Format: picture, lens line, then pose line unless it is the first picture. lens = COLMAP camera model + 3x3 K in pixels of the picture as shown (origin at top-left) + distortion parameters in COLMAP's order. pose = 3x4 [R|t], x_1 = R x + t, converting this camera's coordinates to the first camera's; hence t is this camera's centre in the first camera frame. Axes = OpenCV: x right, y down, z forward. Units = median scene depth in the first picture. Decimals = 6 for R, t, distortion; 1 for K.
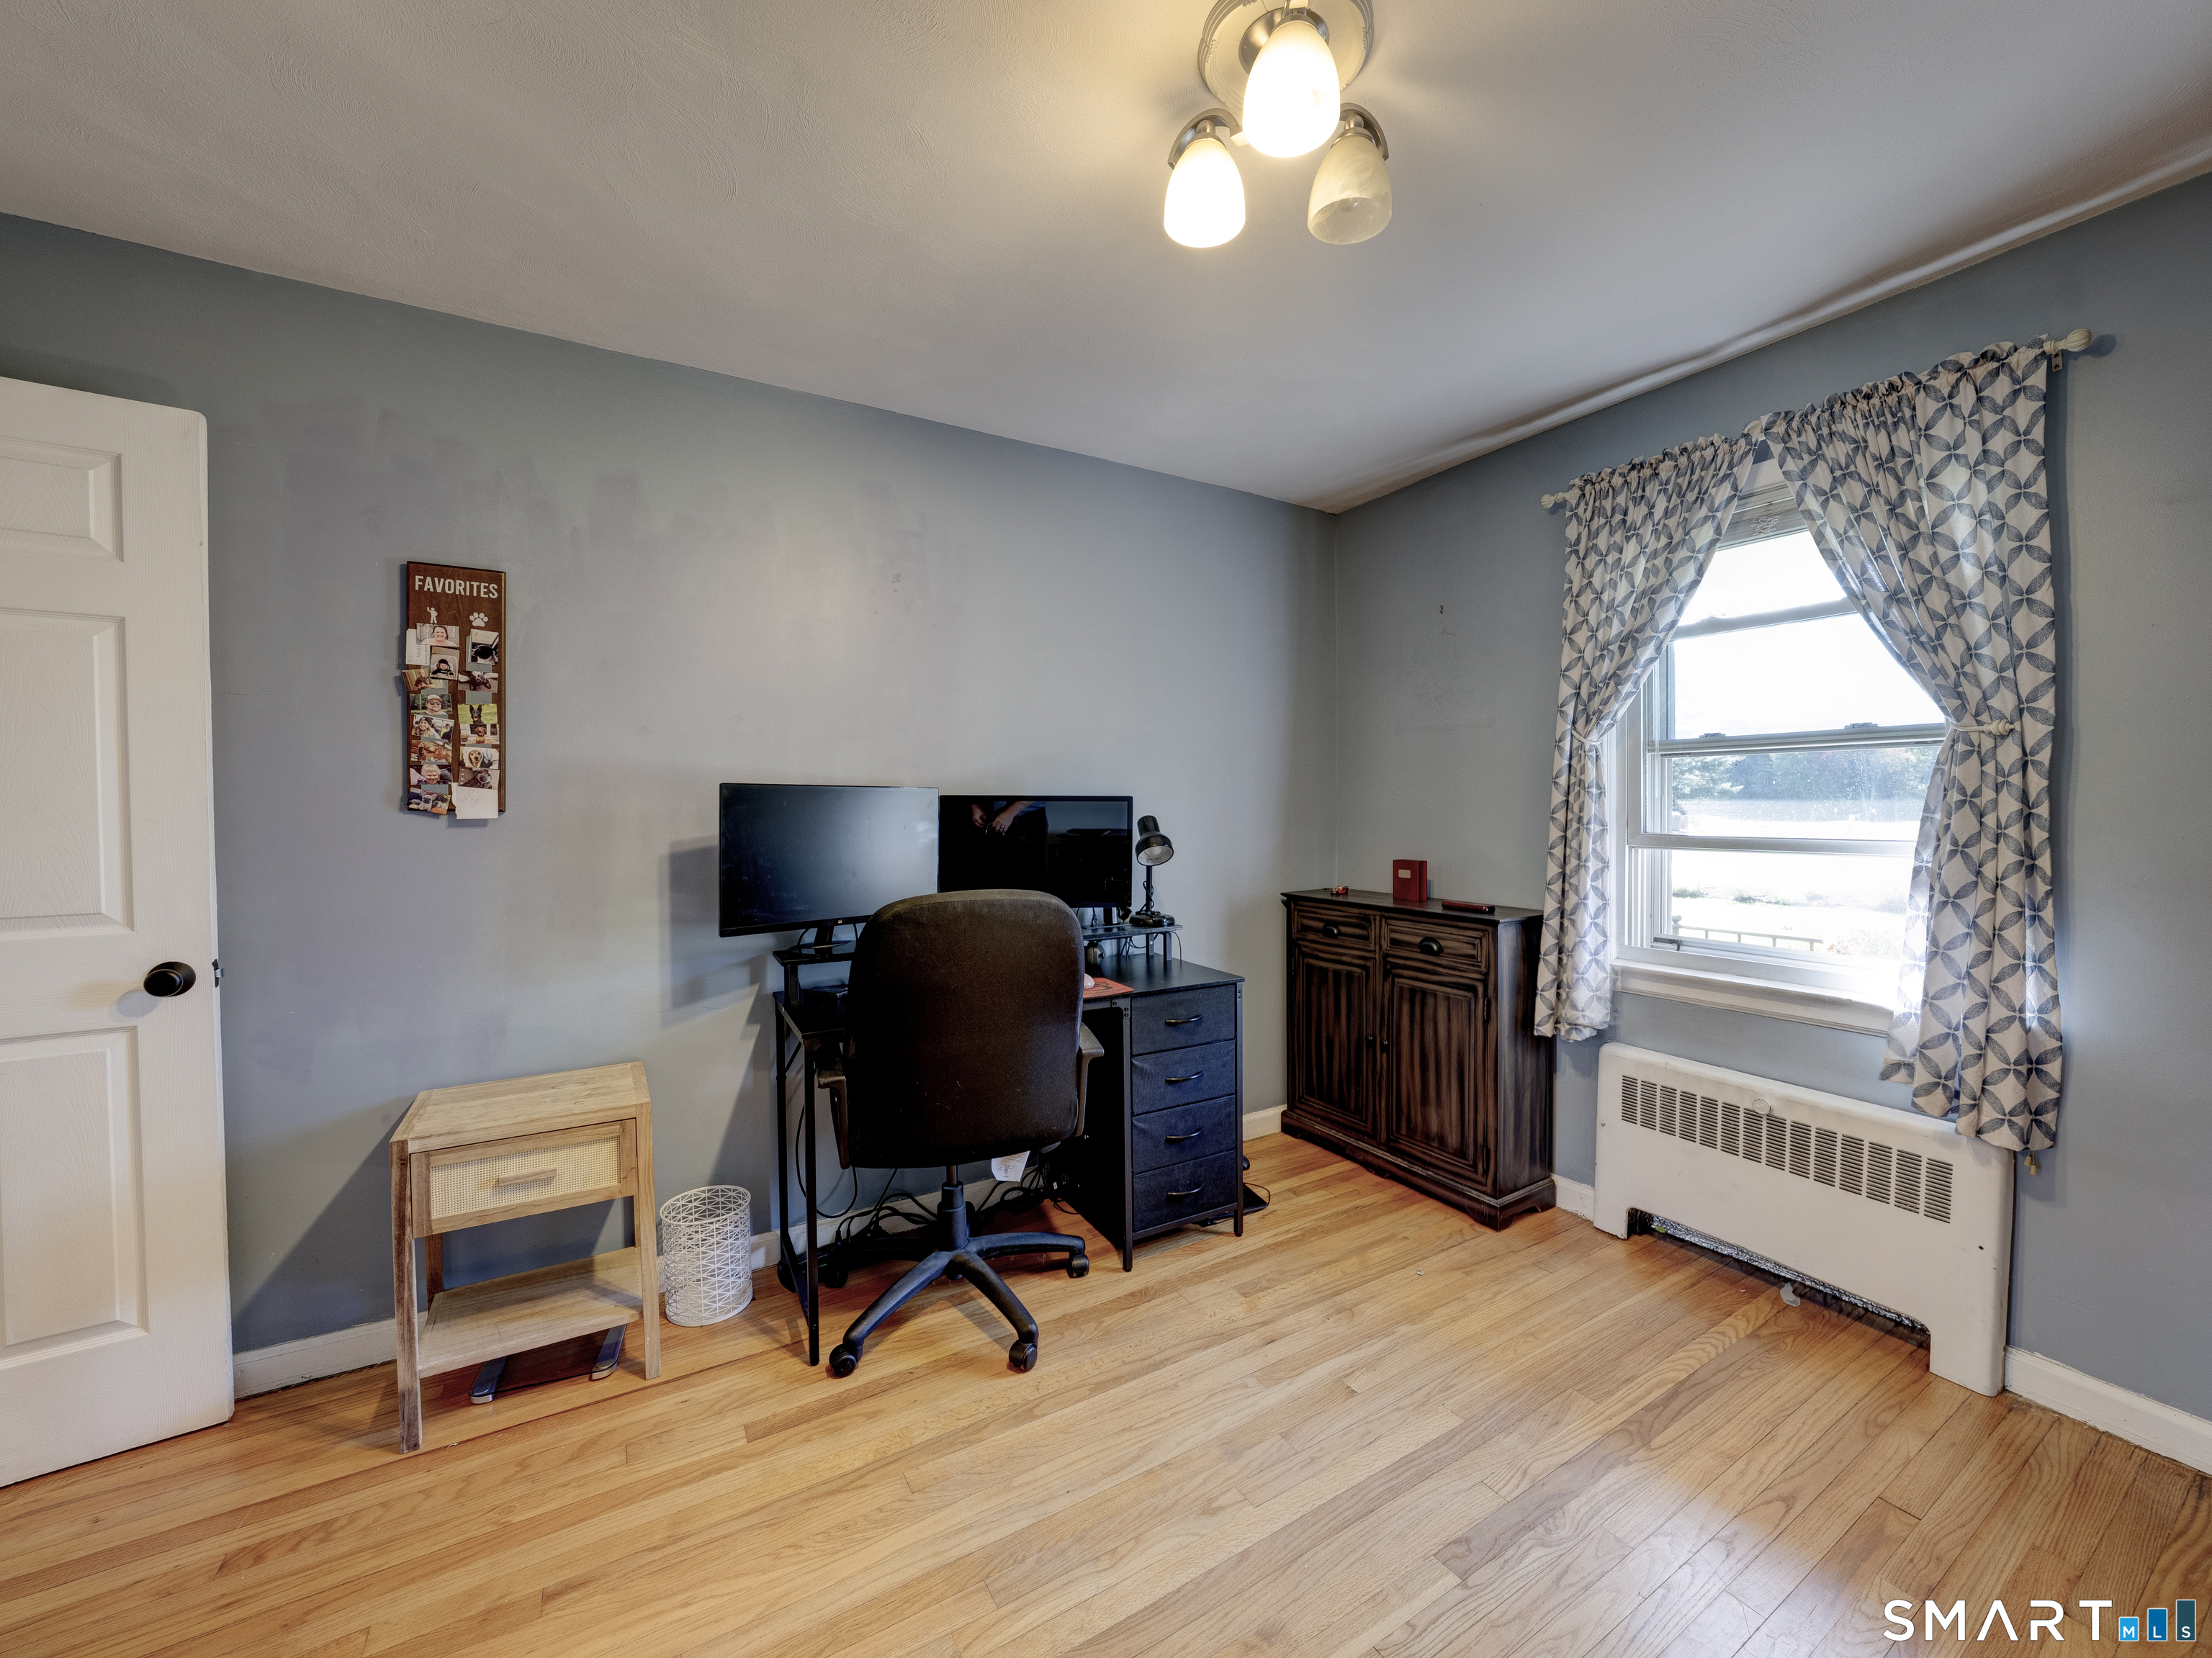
lens RADIAL K [[860.5, 0, 1107.1], [0, 860.5, 824.8], [0, 0, 1]] dist [-0.002035, 0.000191]
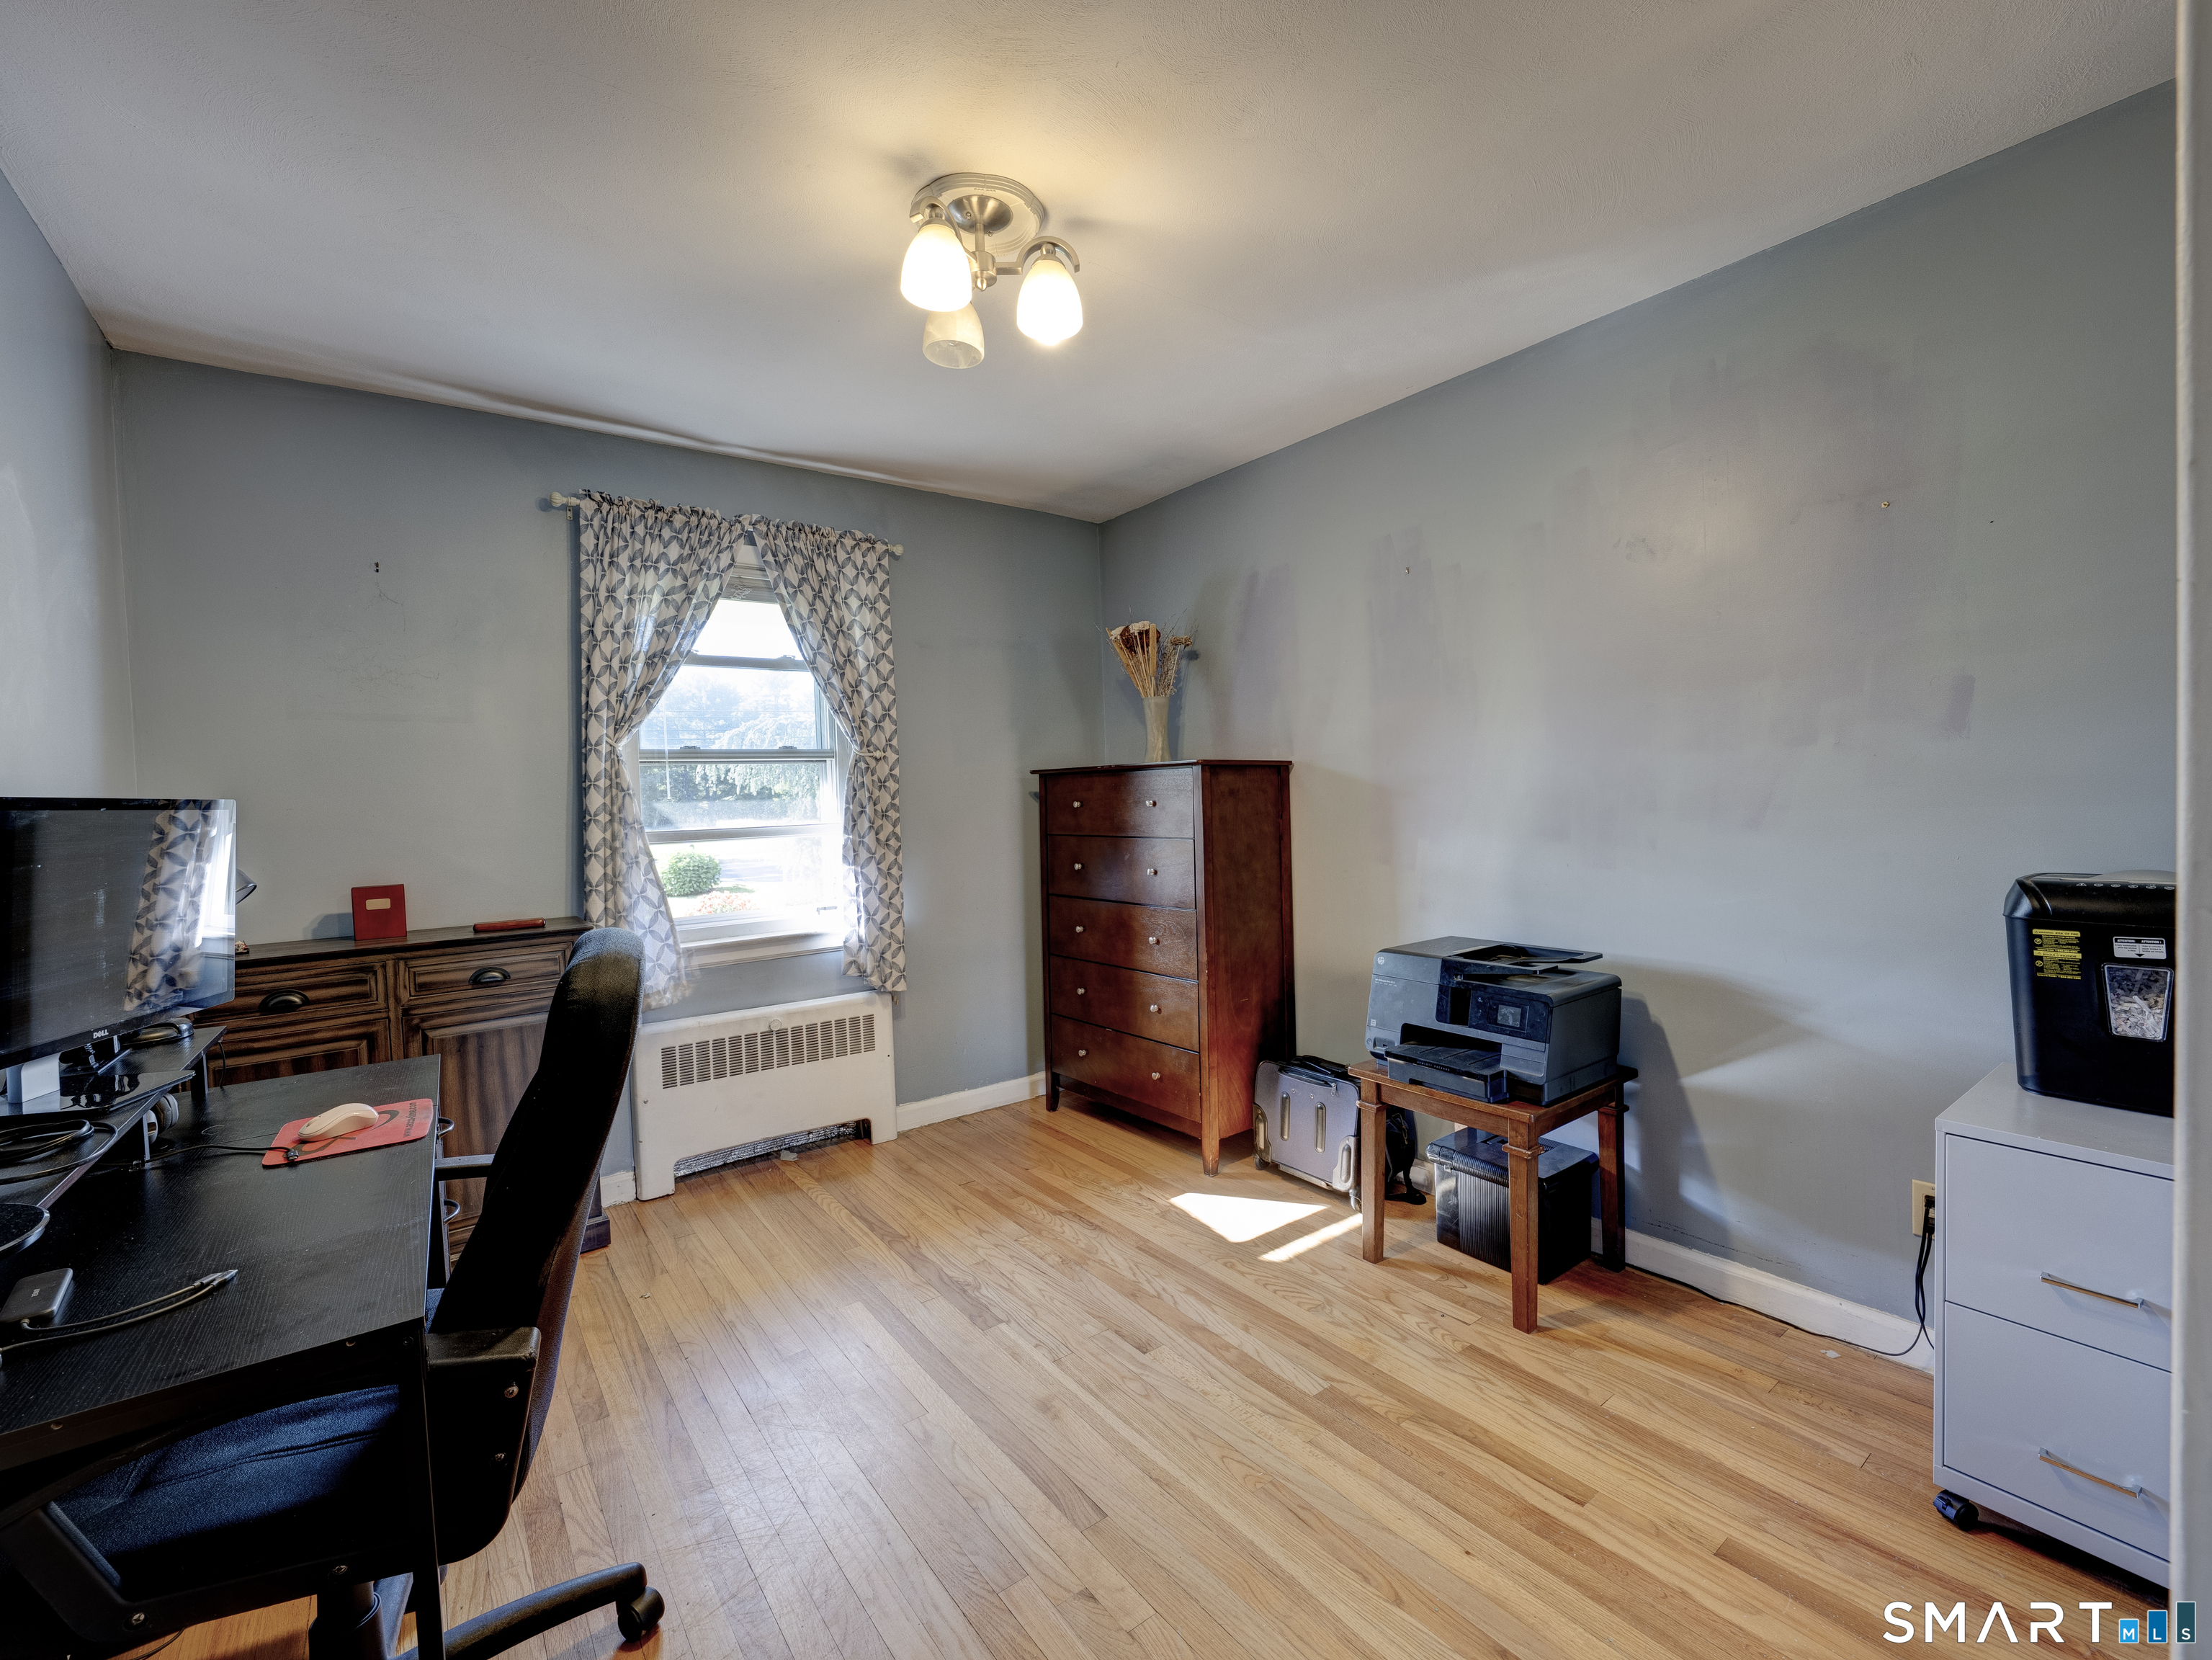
lens RADIAL K [[962.3, 0, 1107.3], [0, 962.3, 825.4], [0, 0, 1]] dist [0.000158, -0.000062]
pose [[-0.092961, -0.026350, 0.995321, -0.790795], [0.056575, 0.997895, 0.031702, -0.004260], [-0.994061, 0.059257, -0.091274, 0.603885]]
